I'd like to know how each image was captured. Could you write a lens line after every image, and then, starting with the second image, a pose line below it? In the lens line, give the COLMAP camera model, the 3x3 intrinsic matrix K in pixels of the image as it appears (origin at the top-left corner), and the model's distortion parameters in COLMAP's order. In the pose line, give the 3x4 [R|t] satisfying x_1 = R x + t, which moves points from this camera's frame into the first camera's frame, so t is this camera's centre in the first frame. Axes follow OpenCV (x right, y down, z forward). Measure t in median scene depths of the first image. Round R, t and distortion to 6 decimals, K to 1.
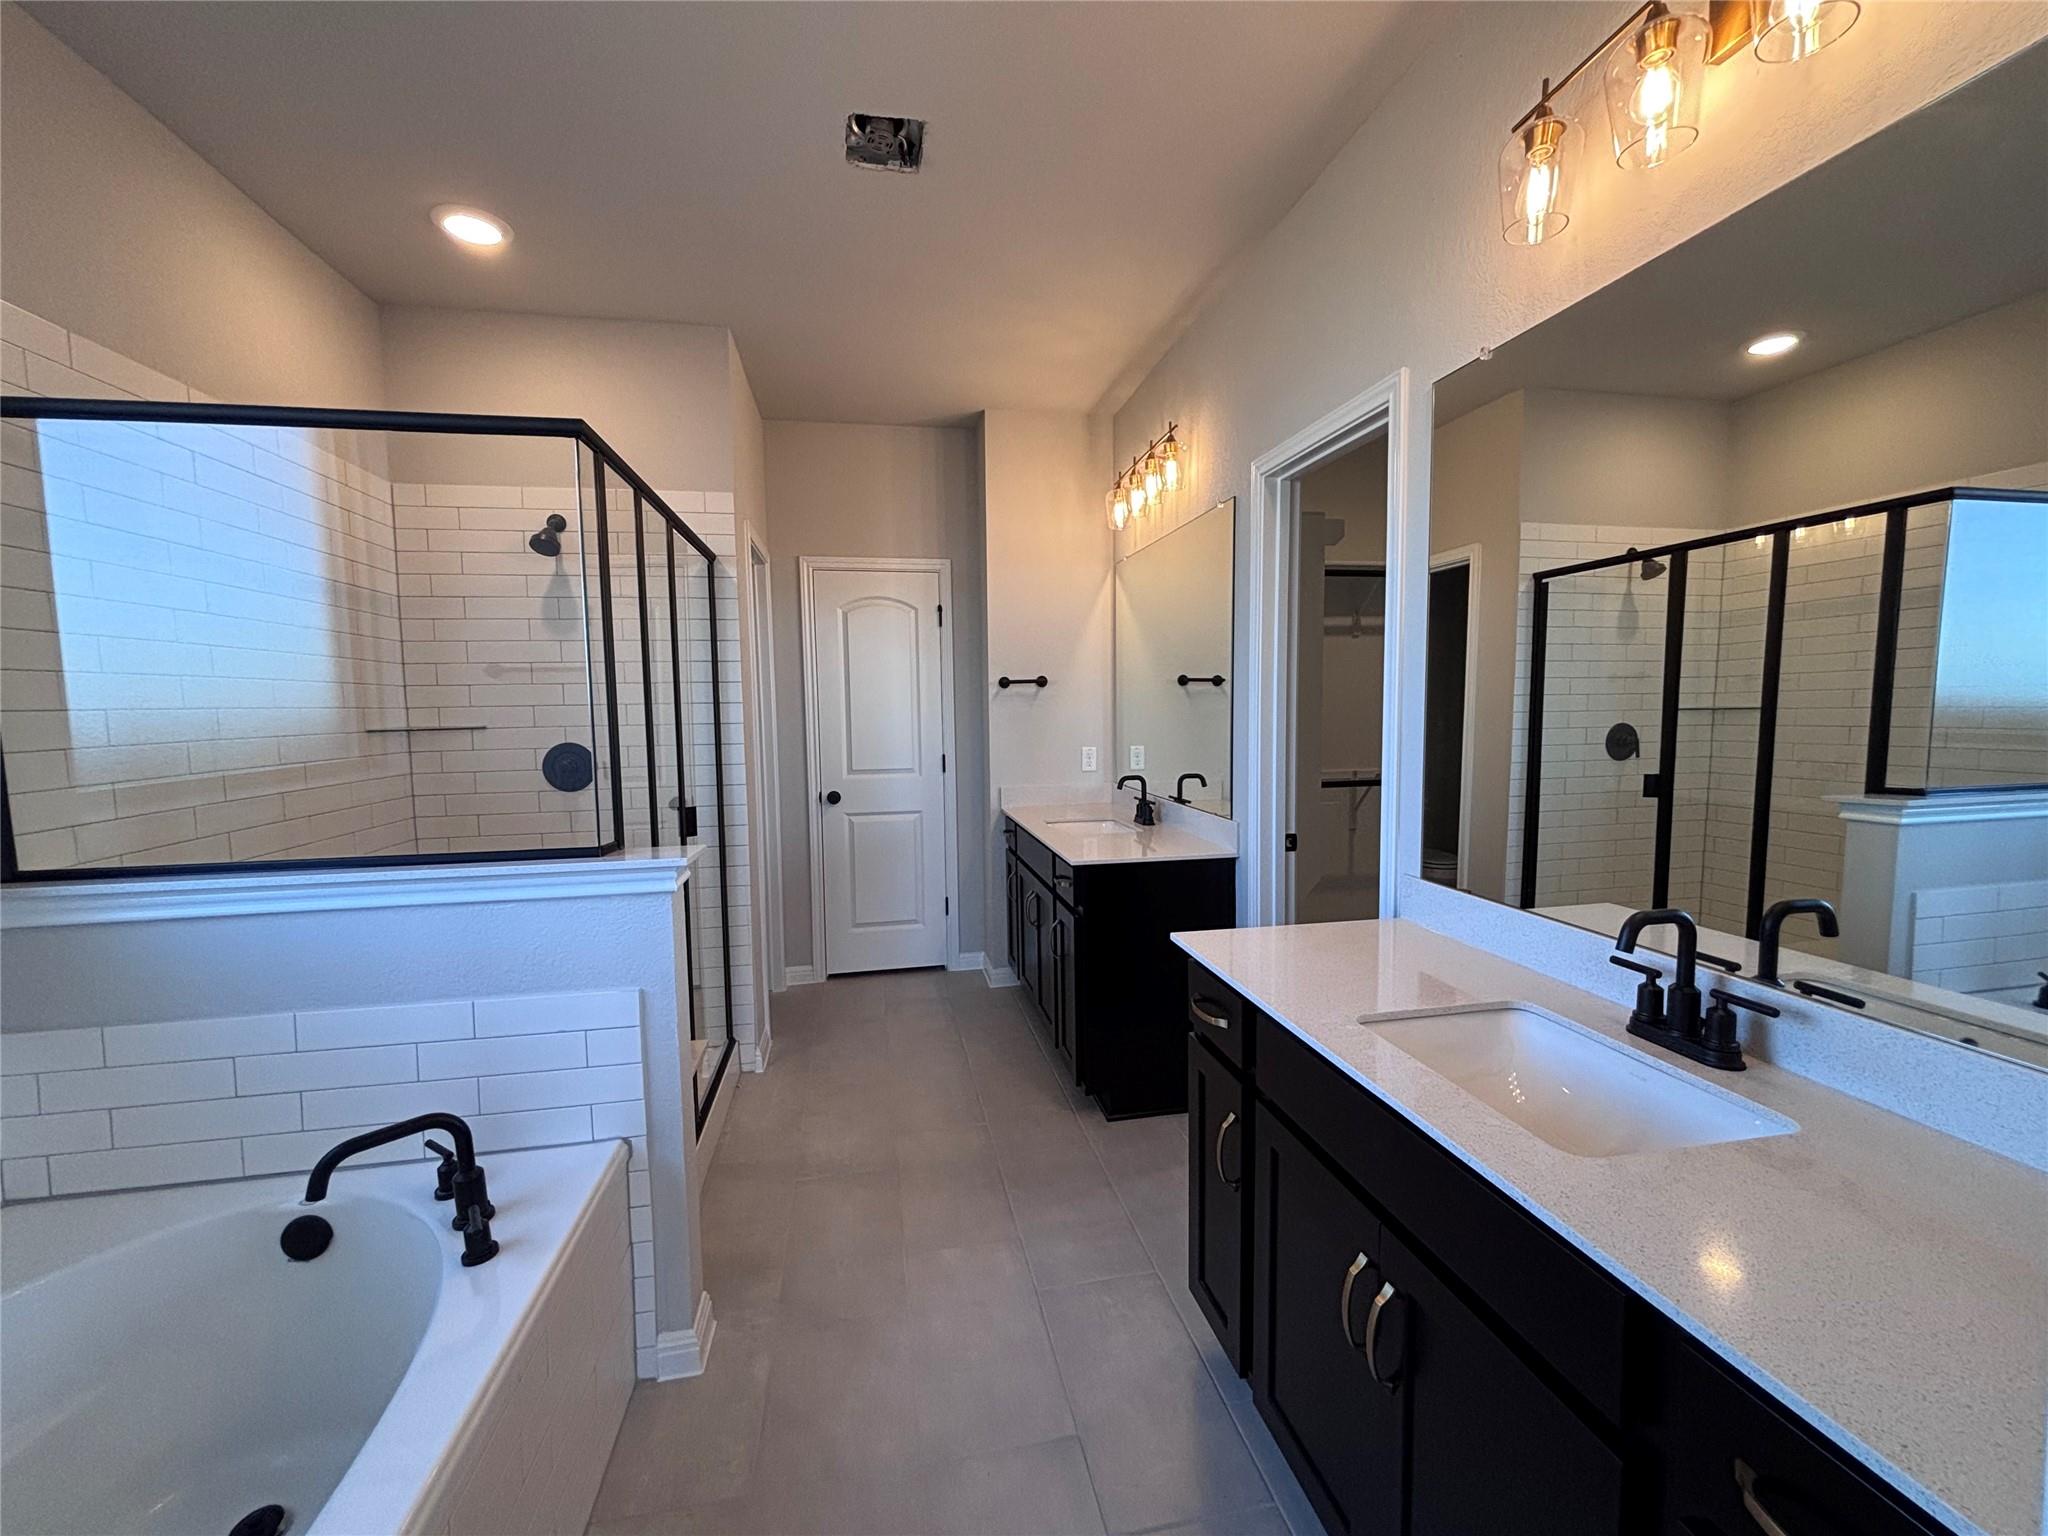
lens RADIAL K [[829.4, 0, 1019.0], [0, 829.4, 779.6], [0, 0, 1]] dist [0.002007, -0.000508]
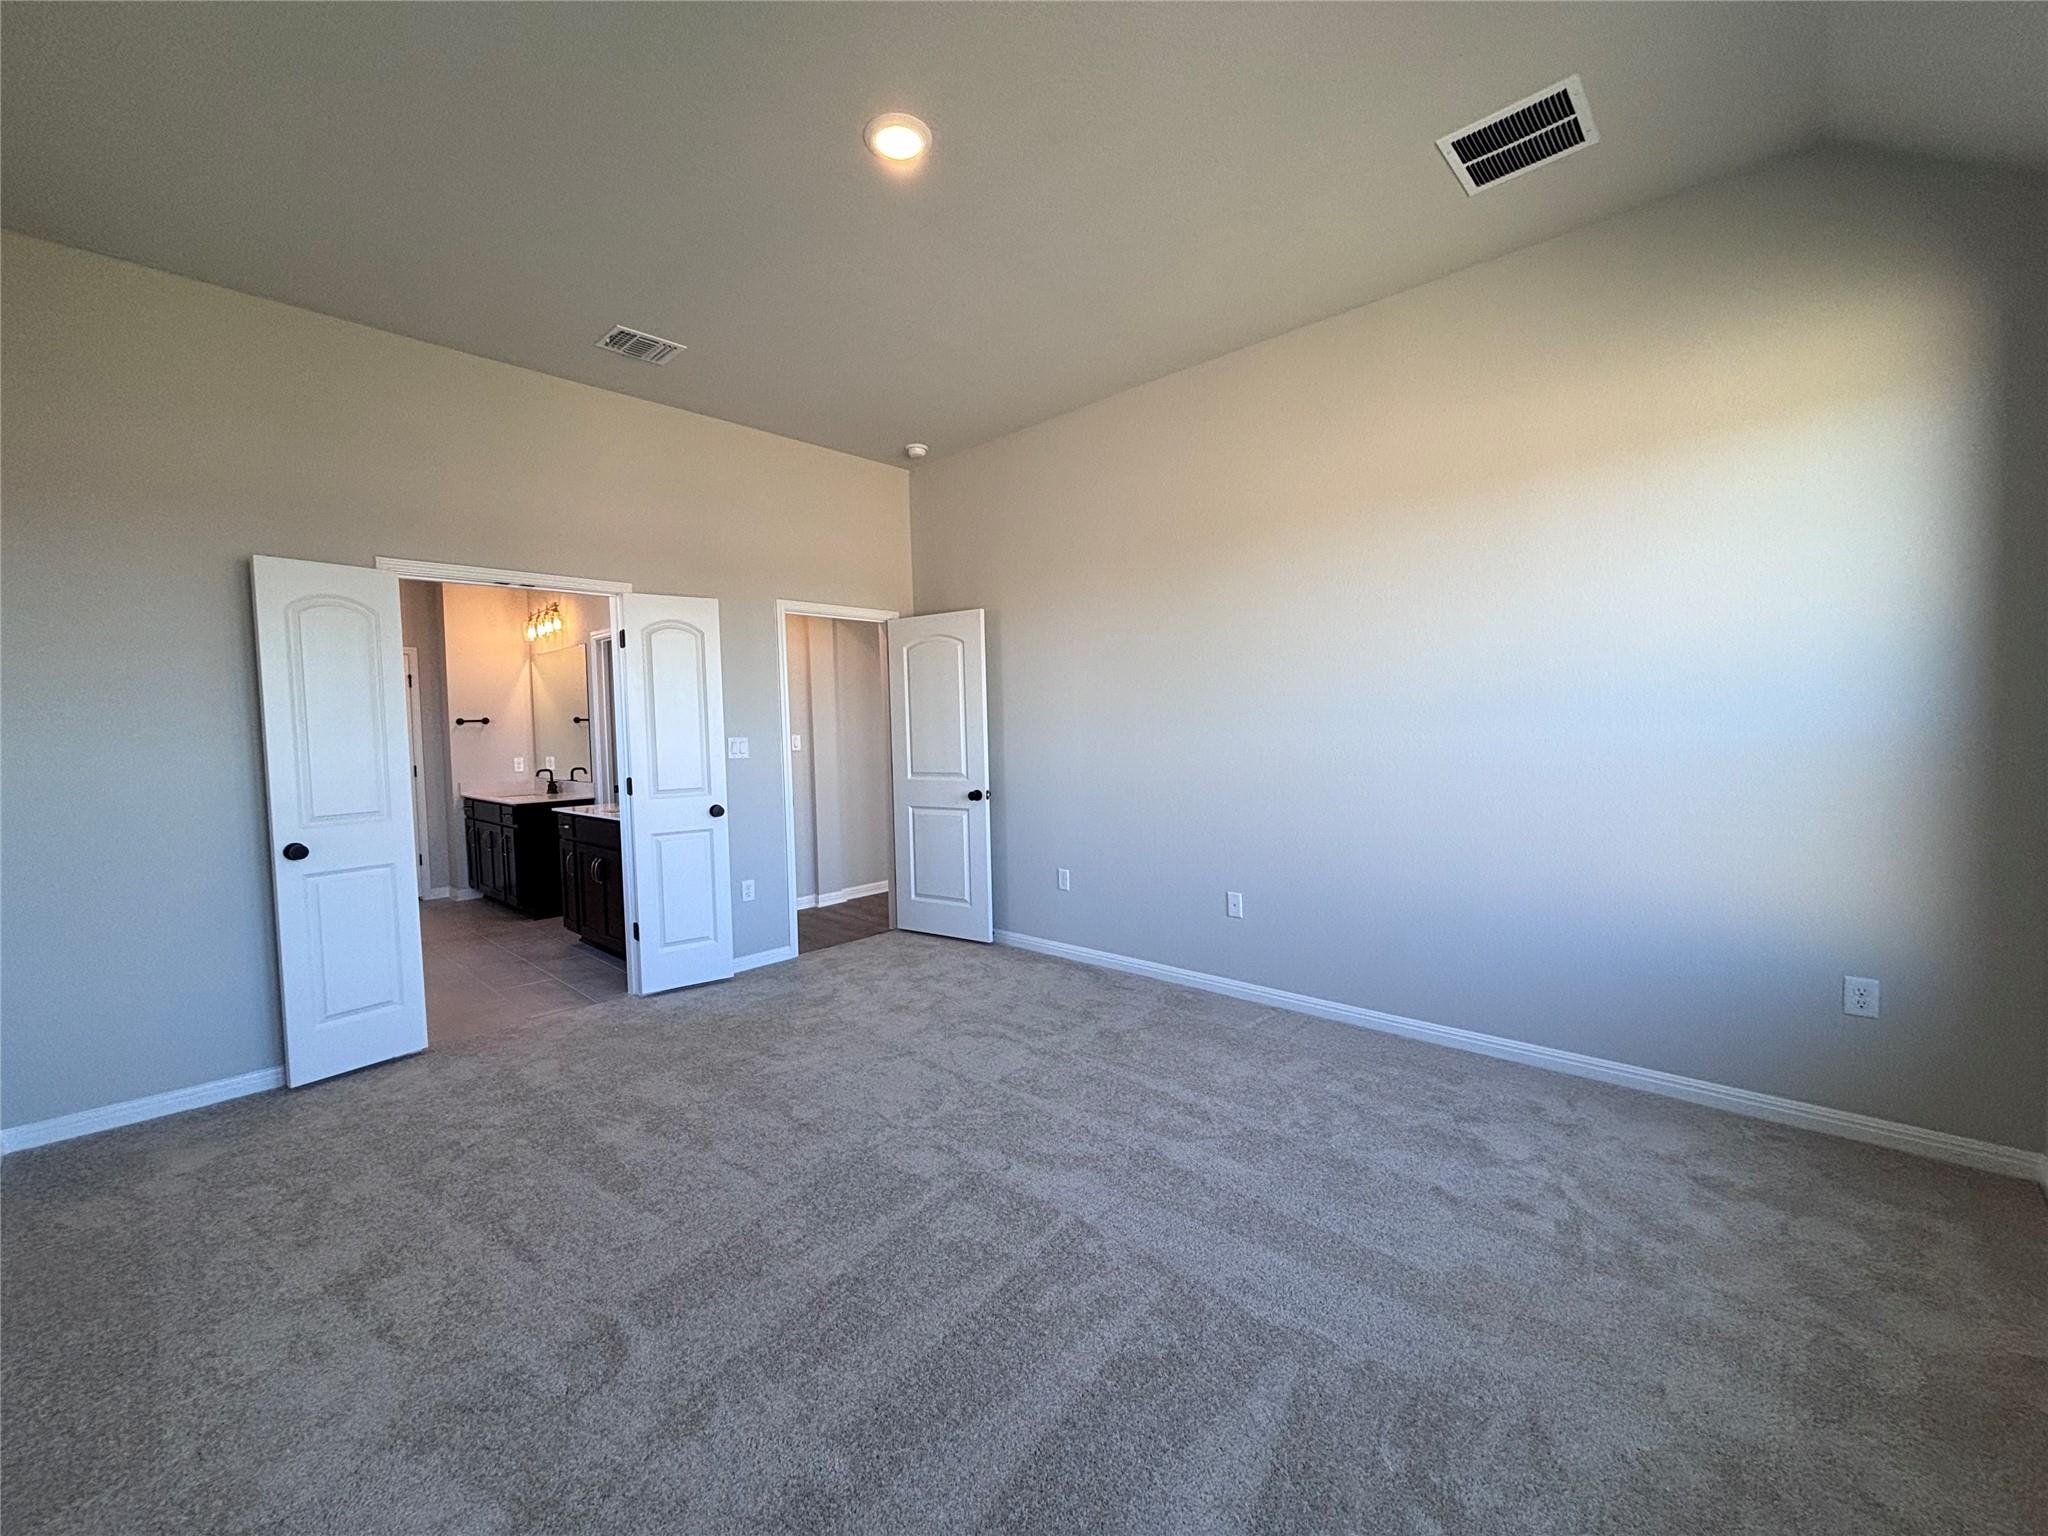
lens RADIAL K [[829.4, 0, 1034.6], [0, 829.4, 770.6], [0, 0, 1]] dist [0.002007, -0.000508]
pose [[0.805825, -0.036752, 0.591012, -0.082719], [0.061745, 0.997846, -0.022137, 0.102931], [-0.588925, 0.054330, 0.806359, -1.157134]]
